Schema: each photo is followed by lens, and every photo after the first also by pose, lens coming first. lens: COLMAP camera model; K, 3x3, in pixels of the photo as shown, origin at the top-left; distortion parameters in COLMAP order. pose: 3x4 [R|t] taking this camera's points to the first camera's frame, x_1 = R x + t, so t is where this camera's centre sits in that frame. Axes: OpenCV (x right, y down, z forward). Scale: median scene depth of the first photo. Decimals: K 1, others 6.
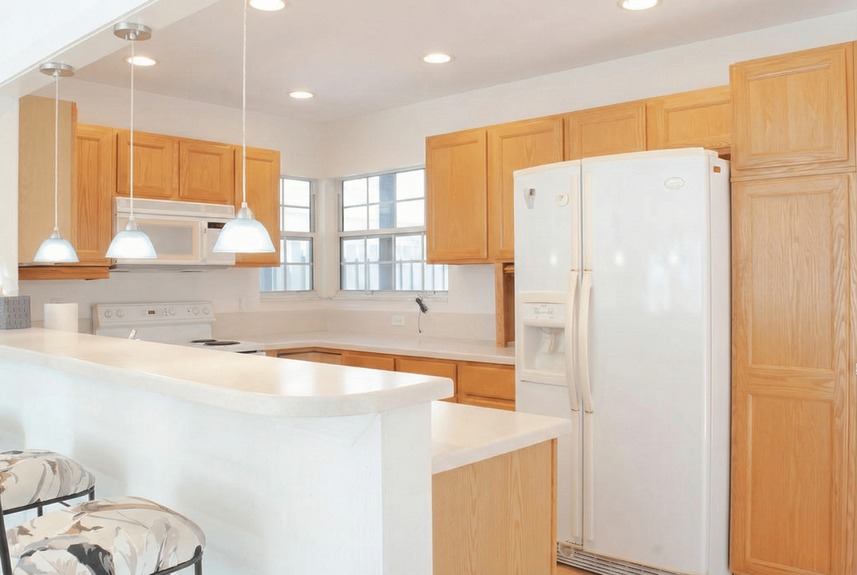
lens RADIAL K [[799.5, 0, 428.5], [0, 799.5, 287.5], [0, 0, 1]] dist [-0.104128, 0.007296]
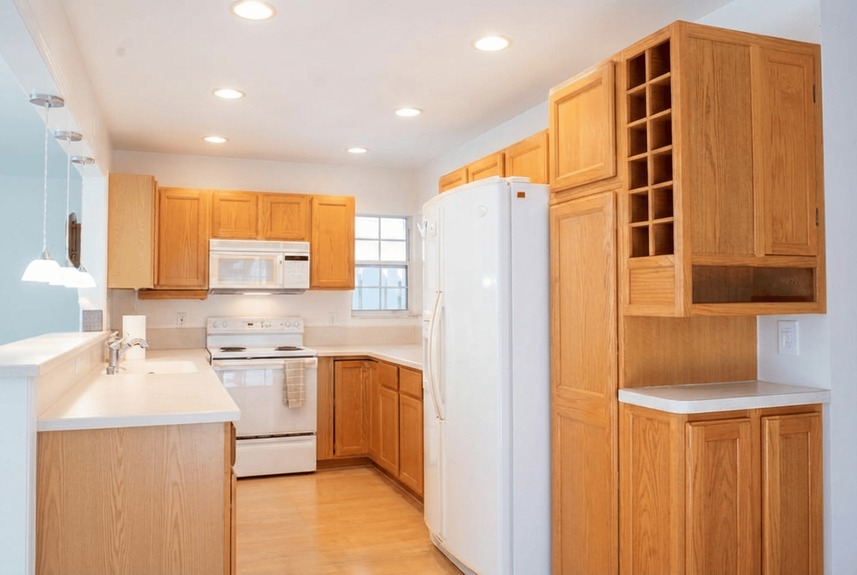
lens RADIAL K [[743.4, 0, 428.5], [0, 743.4, 287.5], [0, 0, 1]] dist [-0.003047, 0.000029]
pose [[0.862242, -0.004323, -0.506478, 0.527389], [-0.009911, 0.999628, -0.025405, -0.001461], [0.506400, 0.026925, 0.861878, 0.061666]]
